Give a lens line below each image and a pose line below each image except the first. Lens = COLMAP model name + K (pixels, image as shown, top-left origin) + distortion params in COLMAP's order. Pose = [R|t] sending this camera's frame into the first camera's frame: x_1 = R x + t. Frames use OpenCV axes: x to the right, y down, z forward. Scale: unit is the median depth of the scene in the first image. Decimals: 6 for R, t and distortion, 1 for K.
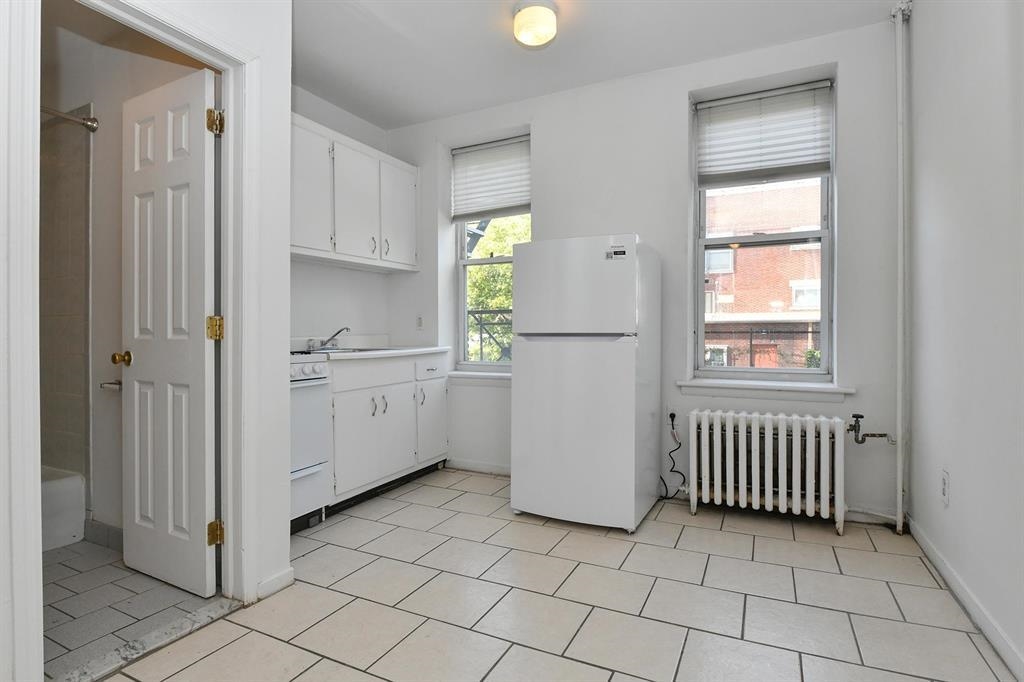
lens RADIAL K [[520.4, 0, 503.6], [0, 520.4, 334.2], [0, 0, 1]] dist [-0.010114, -0.000299]
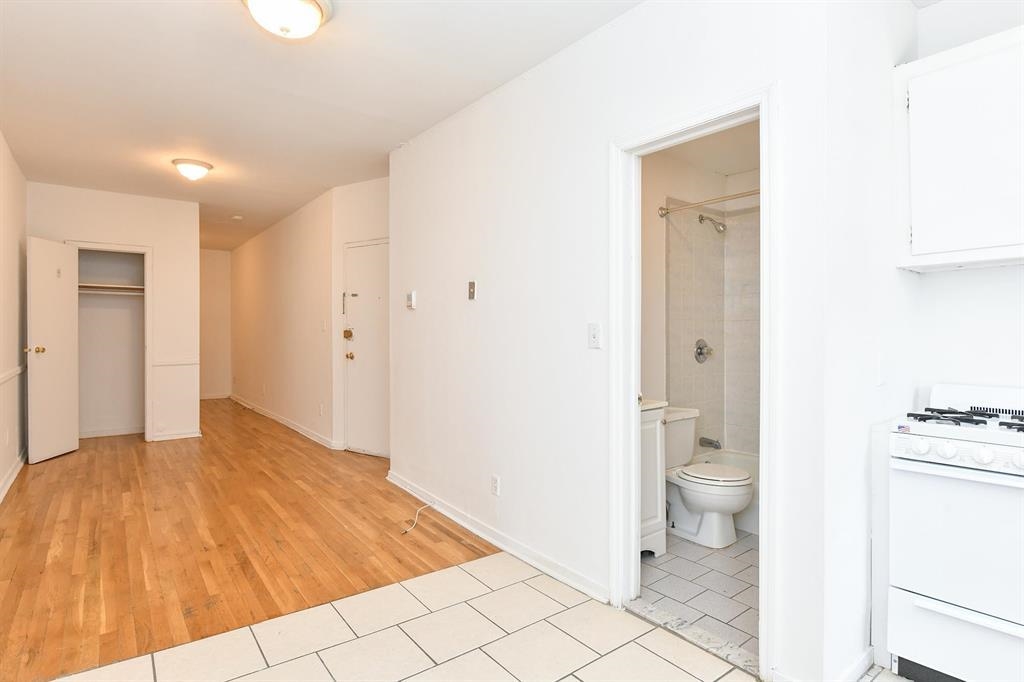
lens RADIAL K [[534.3, 0, 508.9], [0, 534.3, 339.0], [0, 0, 1]] dist [-0.005862, -0.000794]
pose [[-0.434356, 0.012211, -0.900659, 0.335719], [0.001332, 0.999916, 0.012915, -0.063089], [0.900740, 0.004410, -0.434335, 0.604404]]
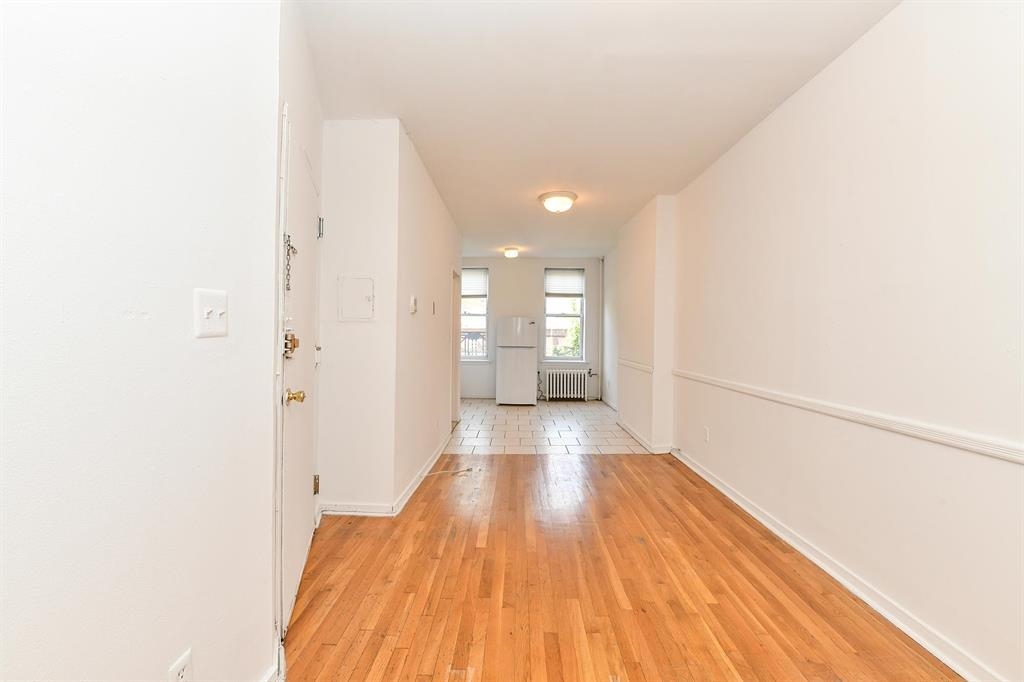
lens RADIAL K [[415.5, 0, 510.1], [0, 415.5, 334.1], [0, 0, 1]] dist [-0.013140, -0.000395]
pose [[0.897927, 0.006796, 0.440092, -0.877050], [-0.009373, 0.999949, 0.003683, -0.074451], [-0.440045, -0.007432, 0.897945, -1.084341]]
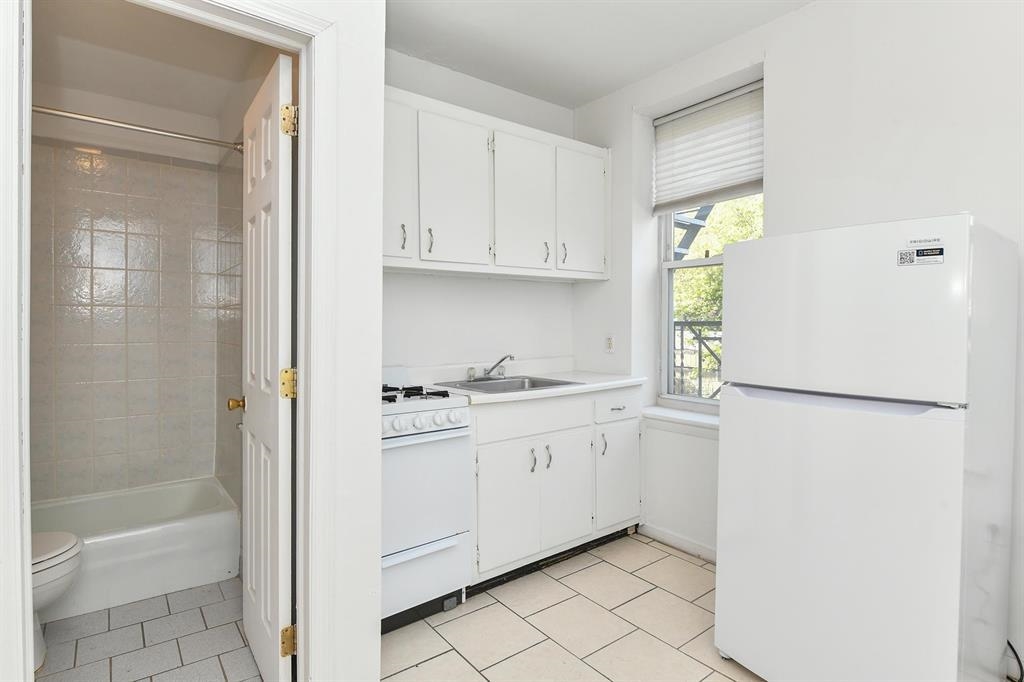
lens RADIAL K [[520.4, 0, 503.6], [0, 520.4, 334.2], [0, 0, 1]] dist [-0.010114, -0.000299]
pose [[0.901863, 0.011419, -0.431871, 0.046140], [-0.004624, 0.999849, 0.016779, -0.062379], [0.431997, -0.013136, 0.901779, 0.262229]]
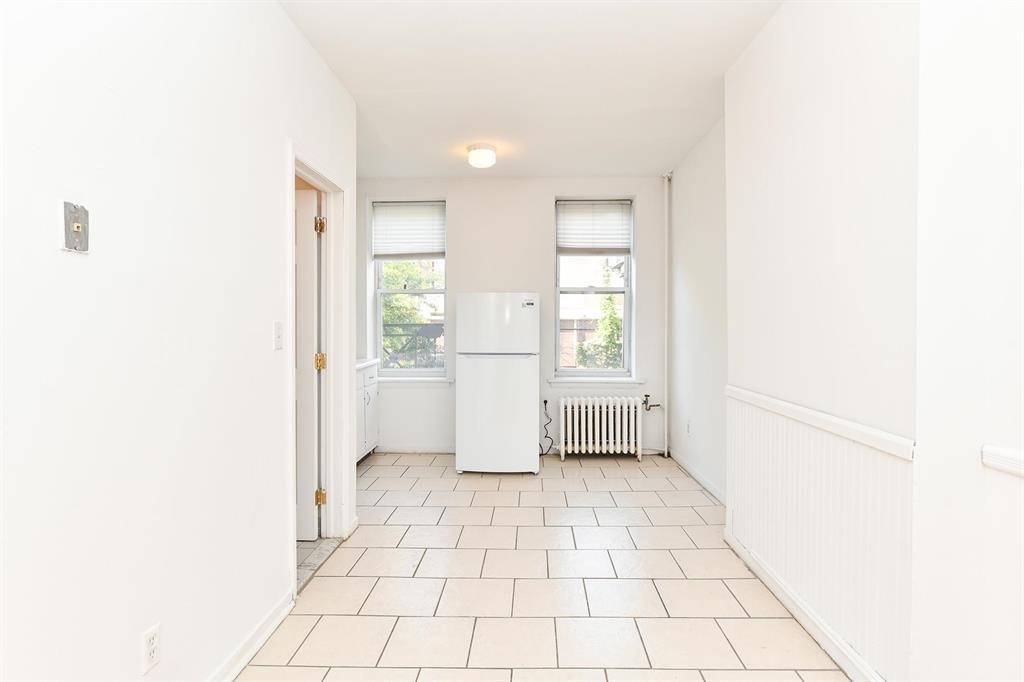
lens RADIAL K [[523.1, 0, 510.8], [0, 523.1, 326.0], [0, 0, 1]] dist [0.002264, -0.000033]
pose [[0.909164, -0.000165, 0.416439, -0.414431], [-0.000446, 0.999999, 0.001371, -0.071561], [-0.416439, -0.001432, 0.909163, -0.377866]]
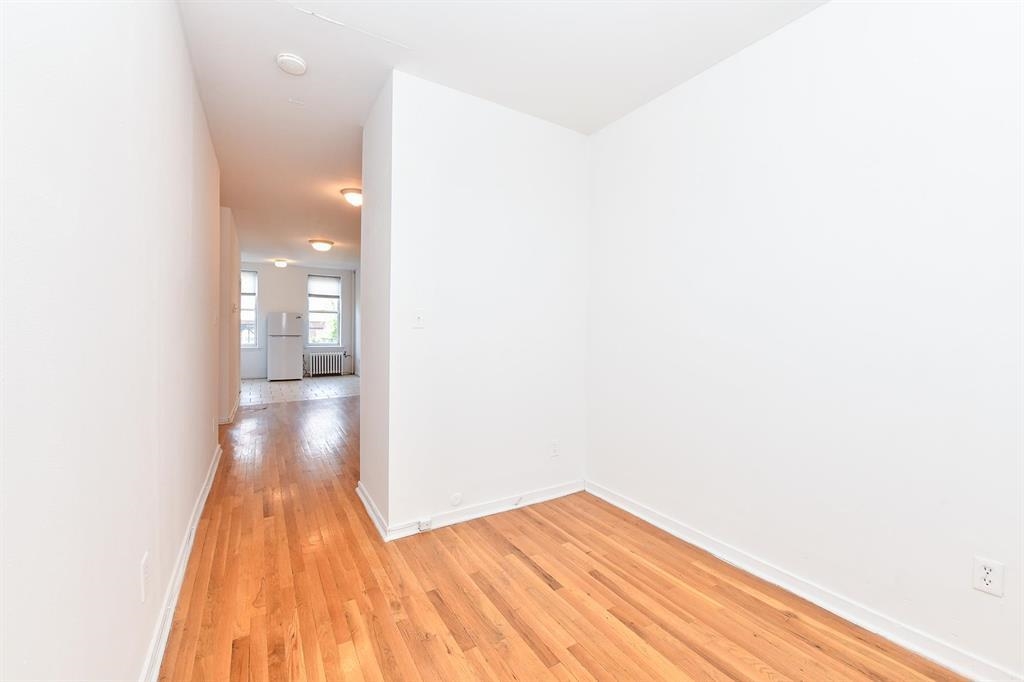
lens RADIAL K [[415.5, 0, 510.1], [0, 415.5, 334.1], [0, 0, 1]] dist [-0.013140, -0.000395]
pose [[0.528301, -0.007068, 0.849028, -1.469173], [-0.011767, 0.999808, 0.015645, -0.073194], [-0.848976, -0.018256, 0.528117, -1.929402]]
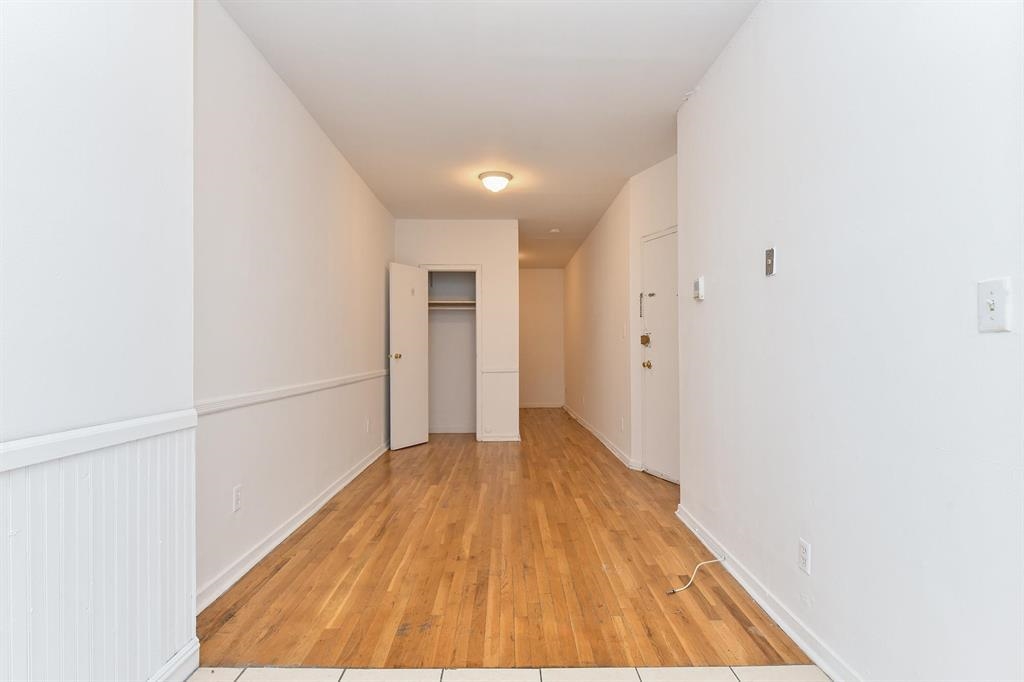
lens RADIAL K [[533.1, 0, 519.0], [0, 533.1, 351.4], [0, 0, 1]] dist [-0.000205, -0.014207]
pose [[-0.878152, 0.003933, -0.478366, 0.071522], [0.005295, 0.999985, -0.001499, -0.026974], [0.478353, -0.003849, -0.878159, 0.551701]]
